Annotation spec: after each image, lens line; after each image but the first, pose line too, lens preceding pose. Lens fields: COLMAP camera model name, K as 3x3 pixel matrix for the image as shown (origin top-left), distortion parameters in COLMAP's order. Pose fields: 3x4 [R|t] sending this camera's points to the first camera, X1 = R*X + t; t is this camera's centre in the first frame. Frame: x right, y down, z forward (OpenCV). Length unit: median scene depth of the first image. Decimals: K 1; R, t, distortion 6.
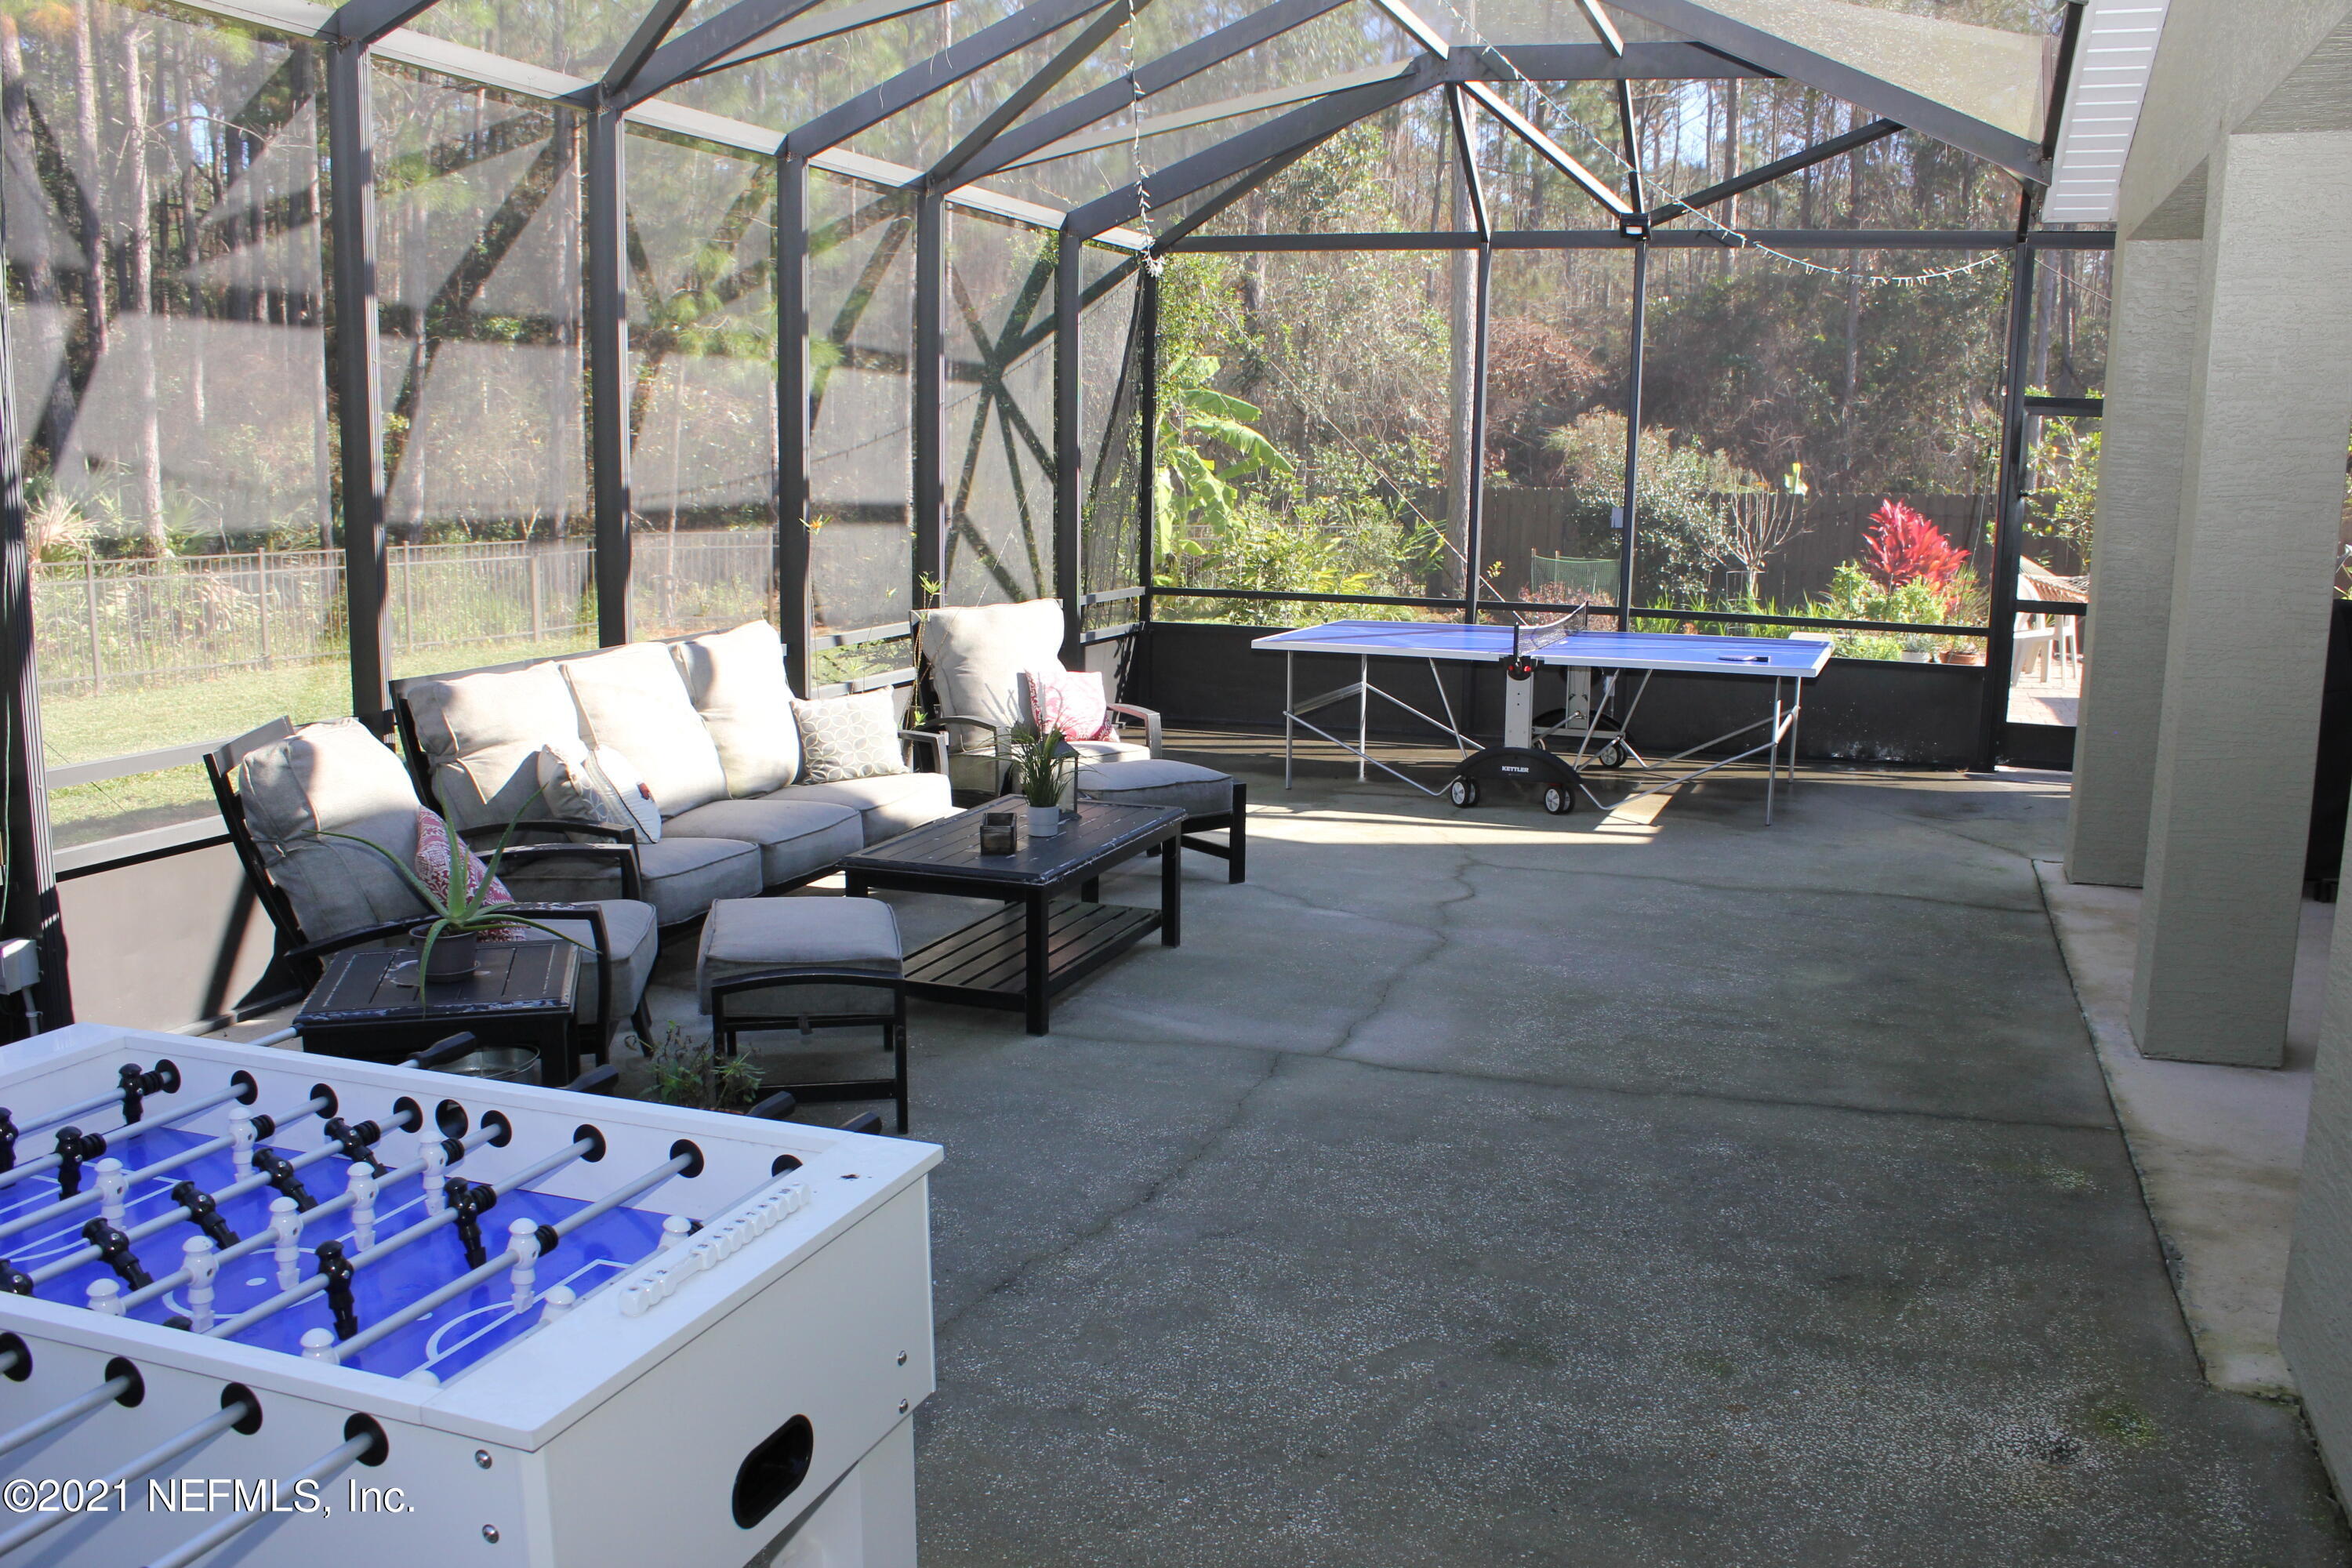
lens RADIAL K [[1975.9, 0, 1204.6], [0, 1975.9, 783.0], [0, 0, 1]] dist [-0.200607, 0.225395]
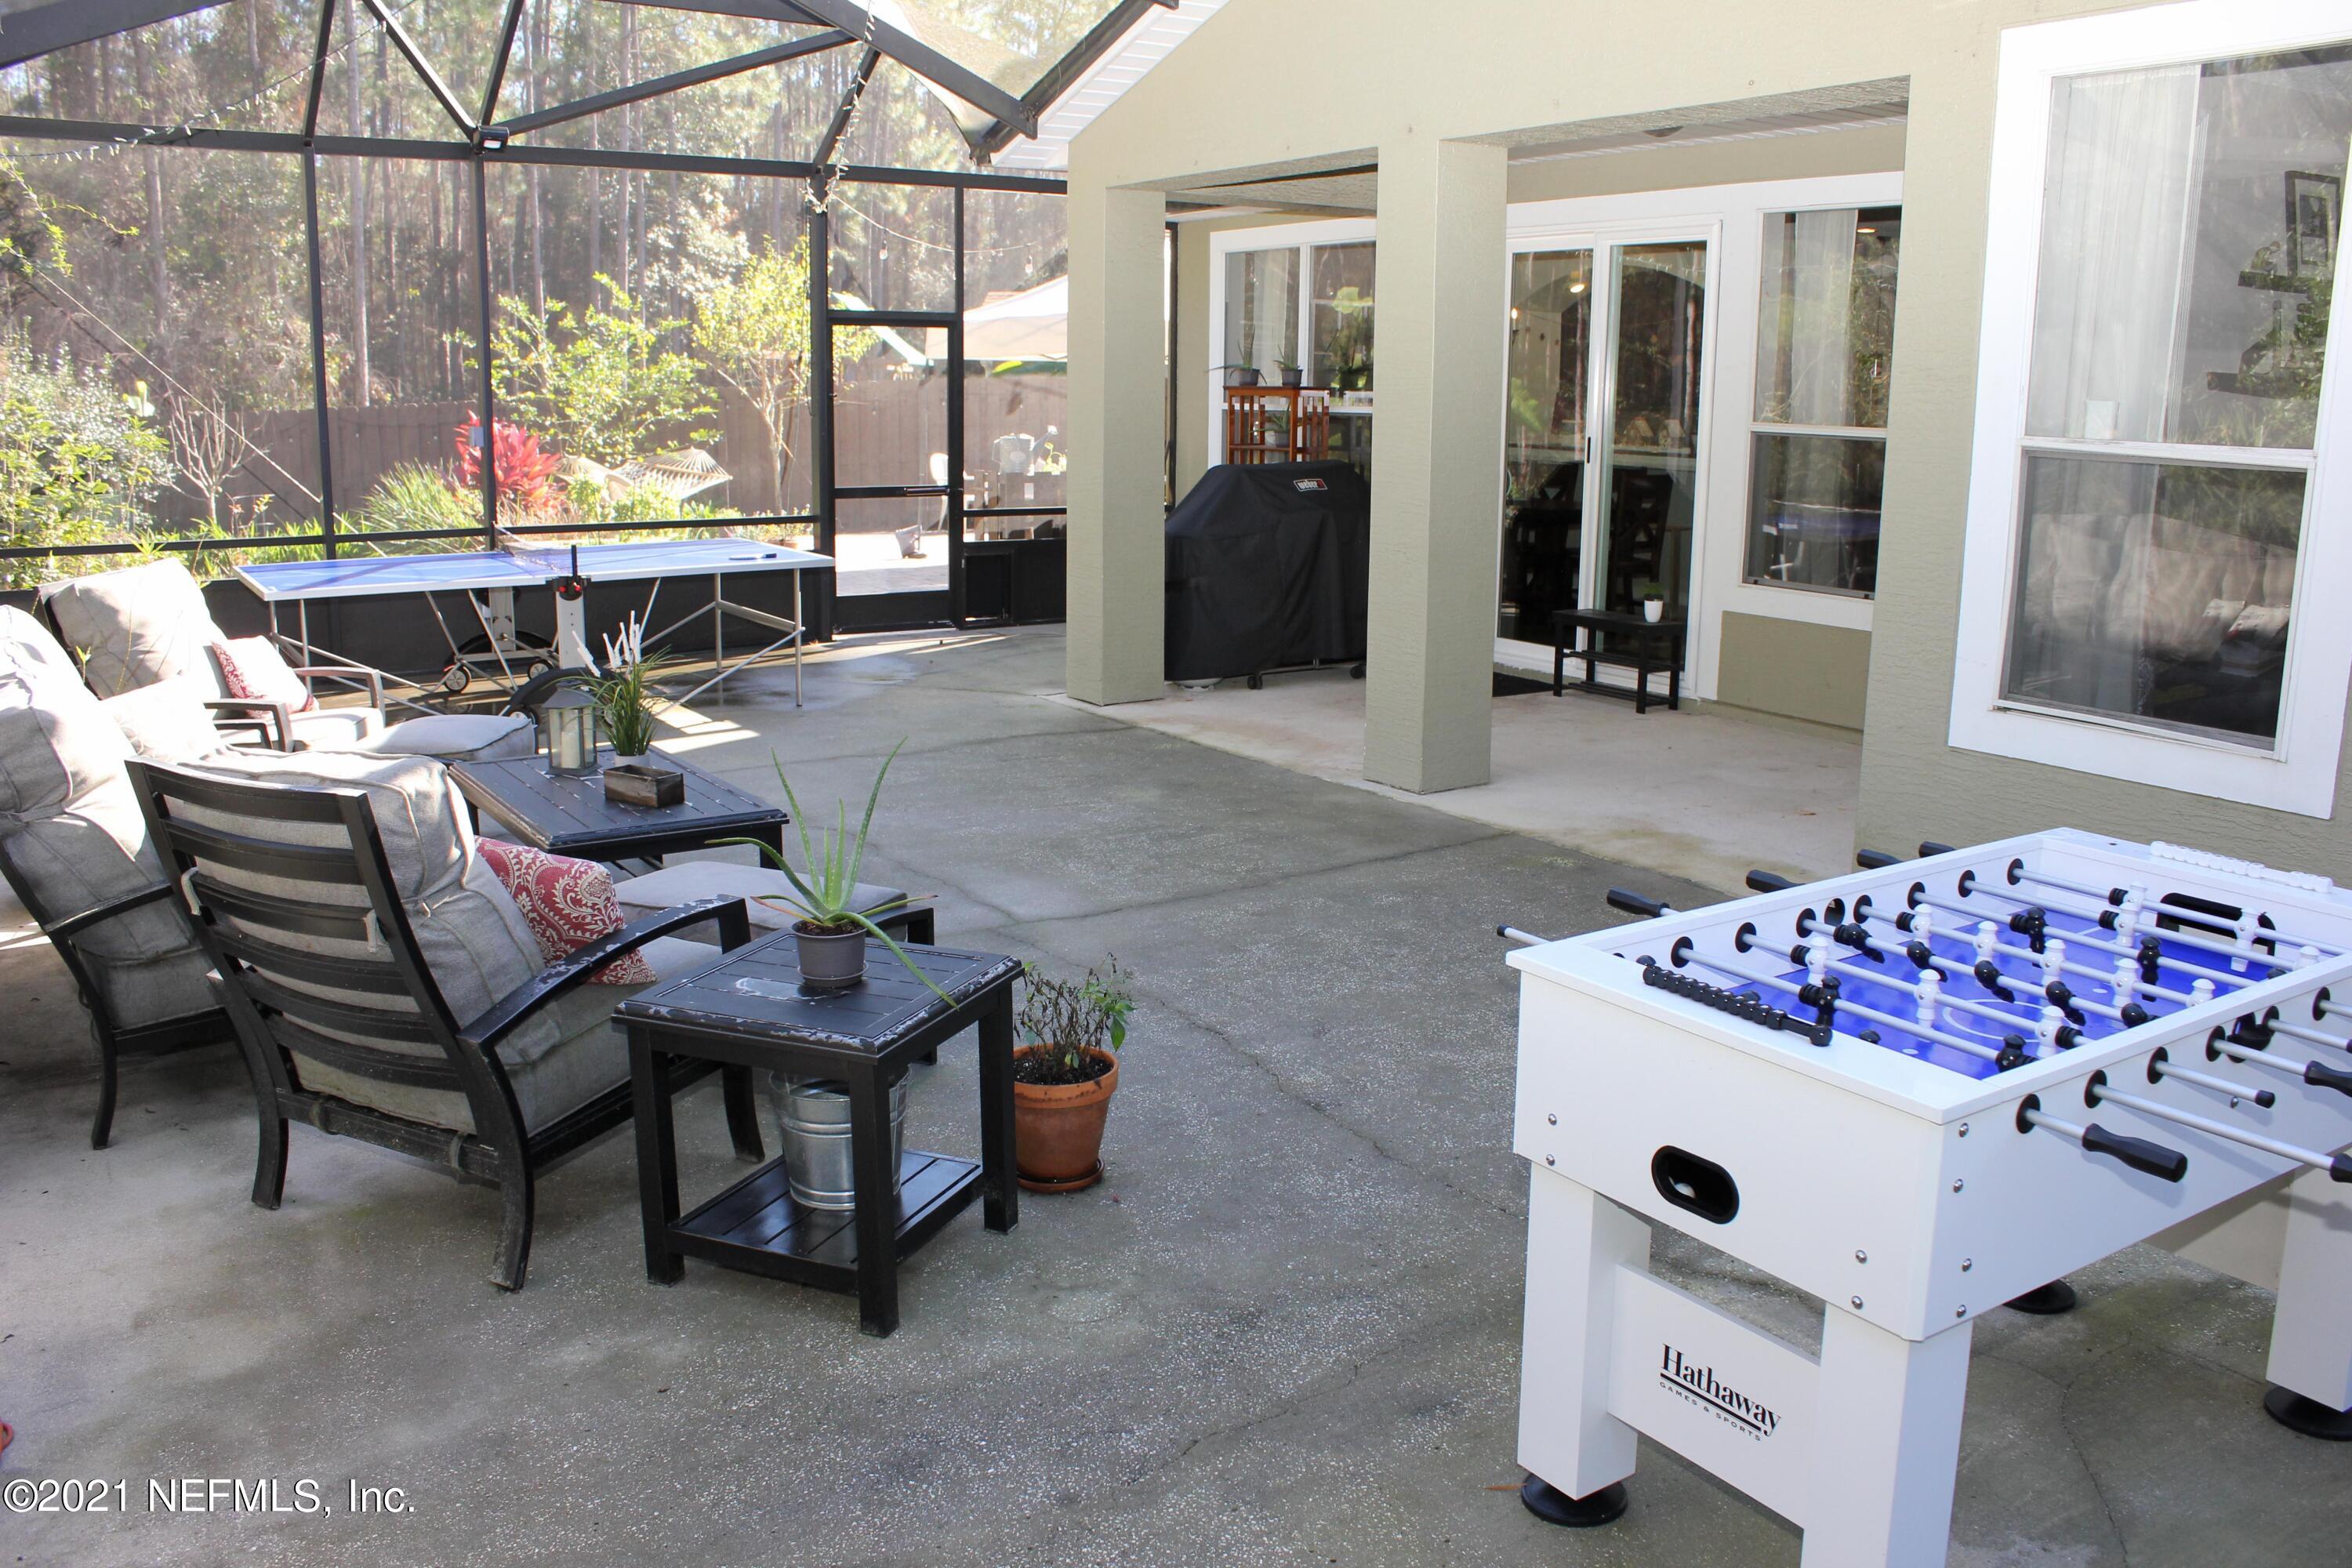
lens RADIAL K [[1975.9, 0, 1204.6], [0, 1975.9, 783.0], [0, 0, 1]] dist [-0.200607, 0.225395]
pose [[0.582636, -0.170993, 0.794542, -0.591917], [0.130748, 0.984604, 0.116018, -0.042683], [-0.802147, 0.036289, 0.596023, 0.201046]]
